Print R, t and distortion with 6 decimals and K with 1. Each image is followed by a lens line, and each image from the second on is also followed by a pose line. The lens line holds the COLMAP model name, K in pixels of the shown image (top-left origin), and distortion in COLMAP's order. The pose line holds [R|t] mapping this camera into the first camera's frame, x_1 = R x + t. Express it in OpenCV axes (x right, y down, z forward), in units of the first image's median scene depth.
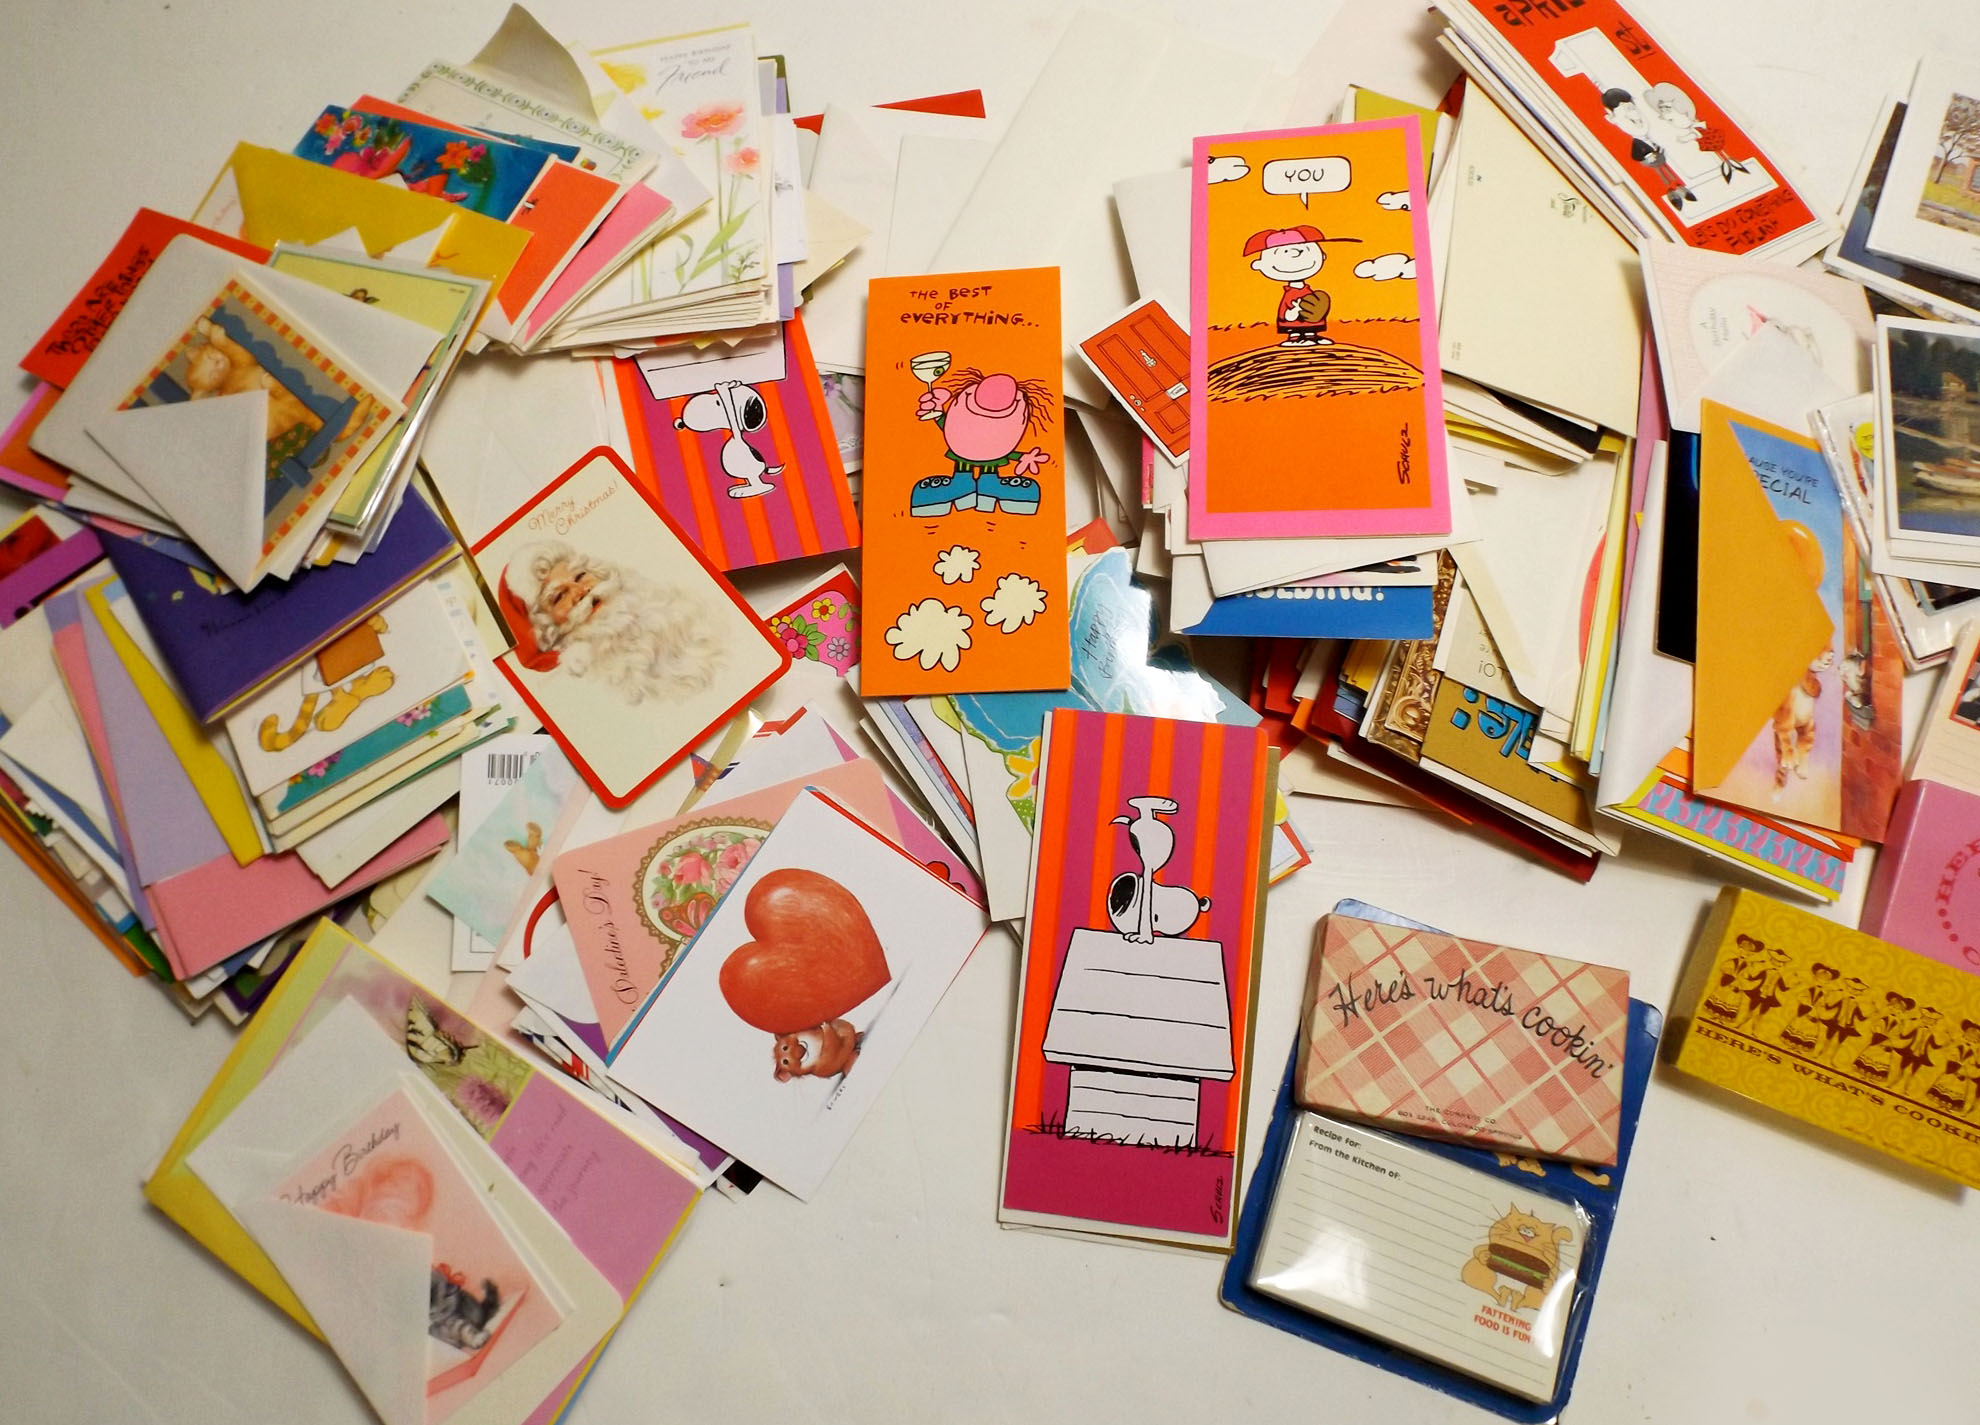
lens RADIAL K [[1448.5, 0, 990.0], [0, 1448.5, 712.5], [0, 0, 1]] dist [0.045747, -0.002063]
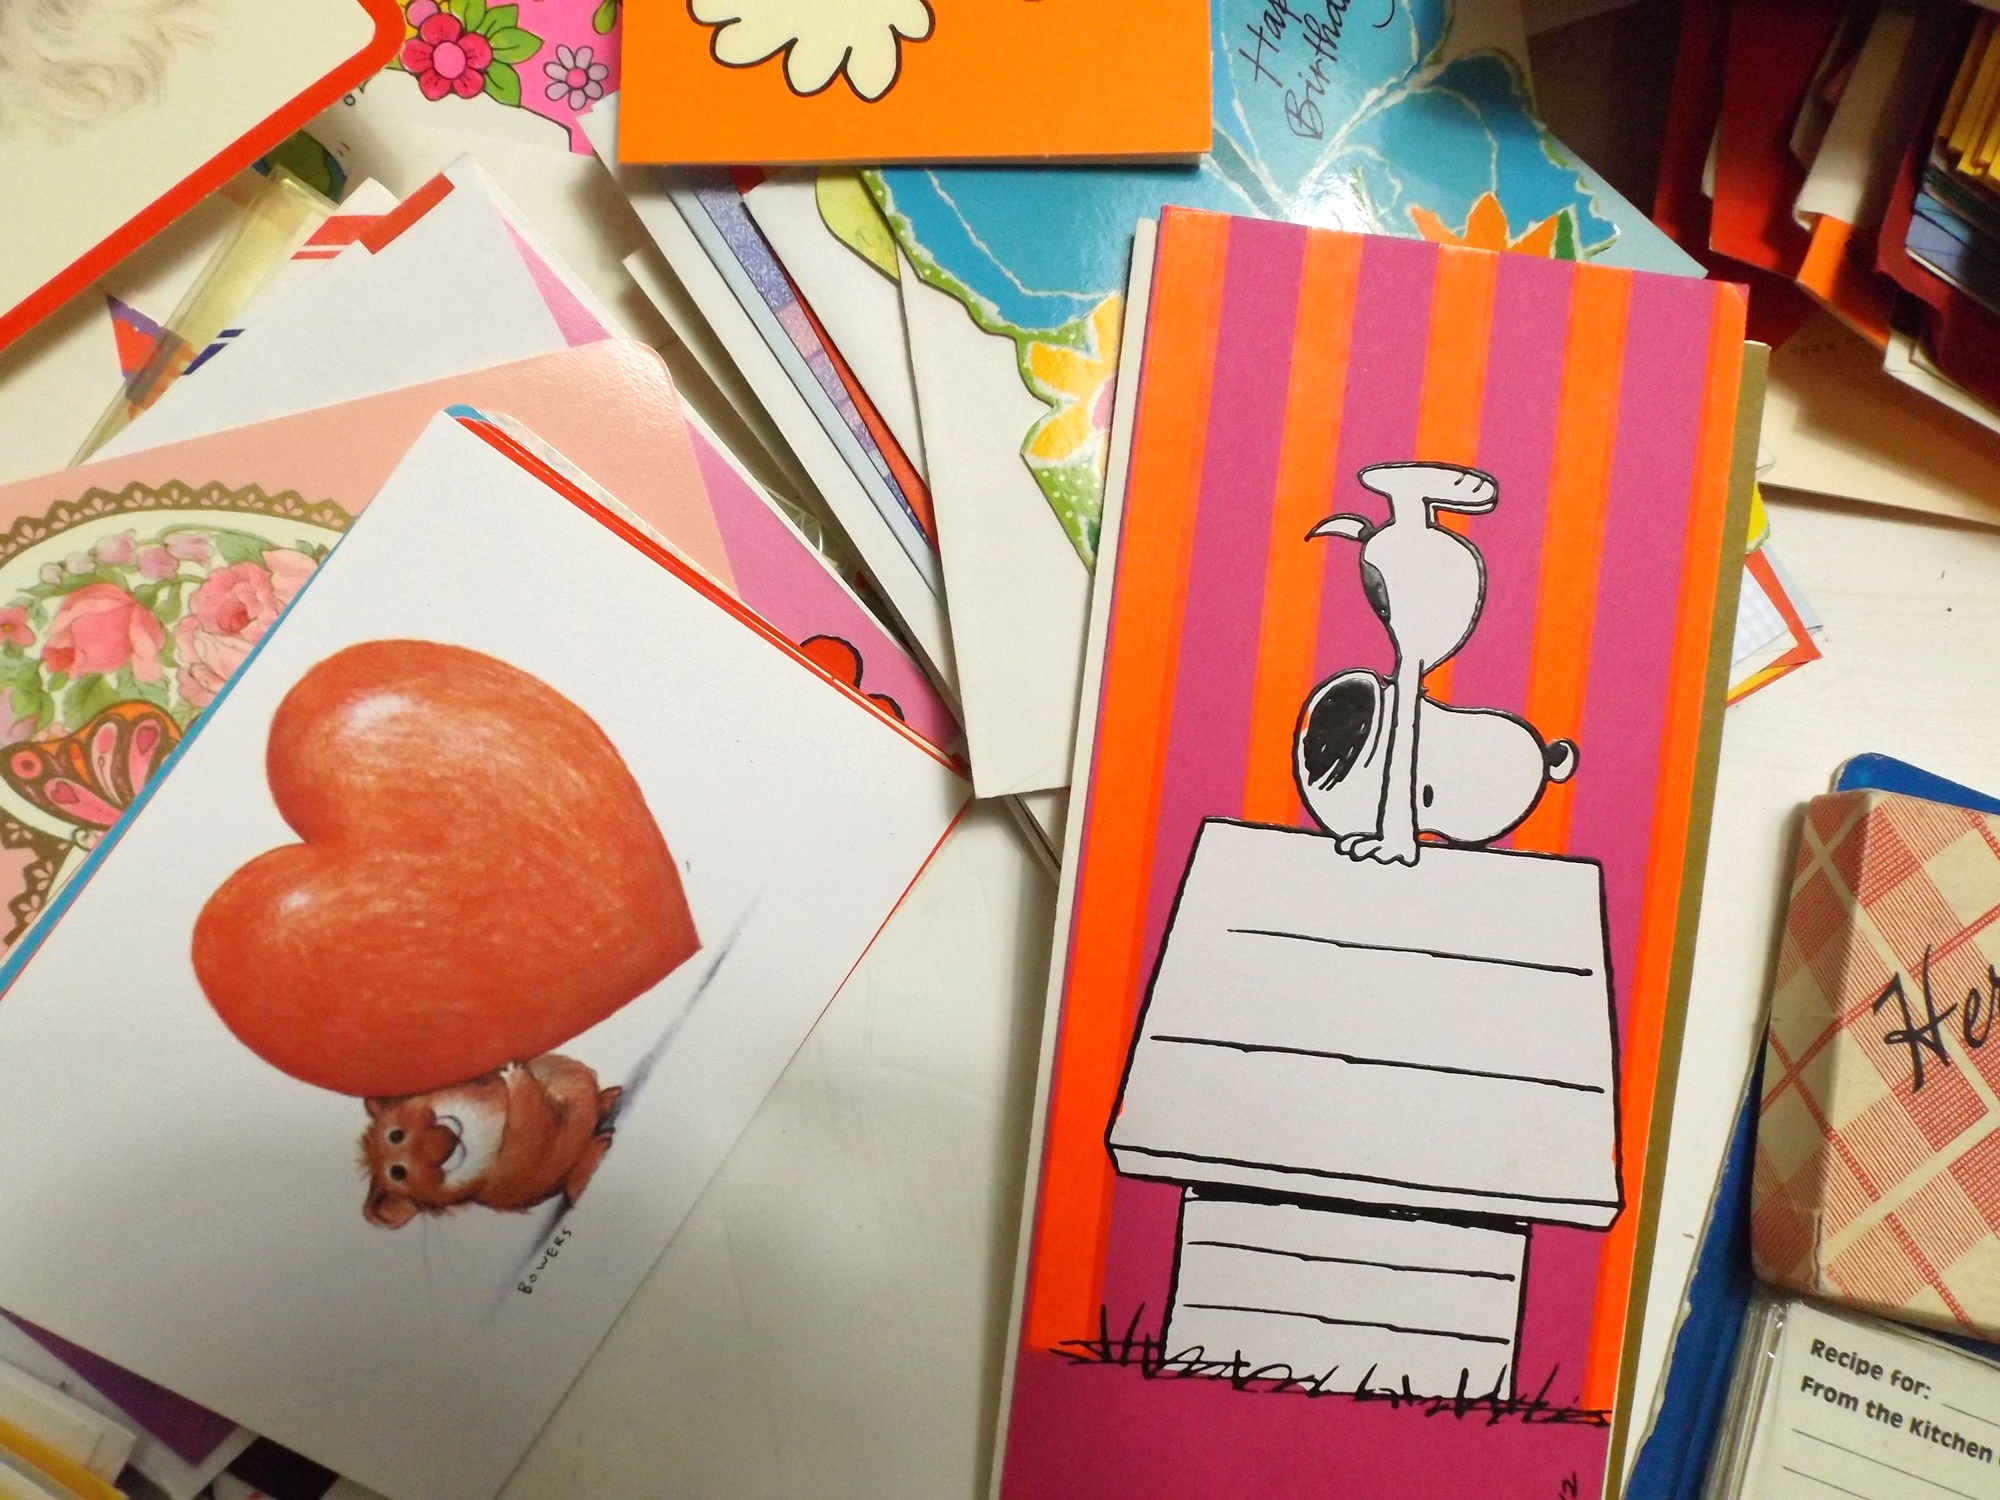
lens RADIAL K [[1377.2, 0, 1000.0], [0, 1377.2, 750.0], [0, 0, 1]] dist [0.009094, 0.005025]
pose [[0.996734, 0.017697, 0.078793, -0.020384], [-0.027100, 0.992413, 0.119929, 0.090499], [-0.076073, -0.121673, 0.989651, 0.658911]]
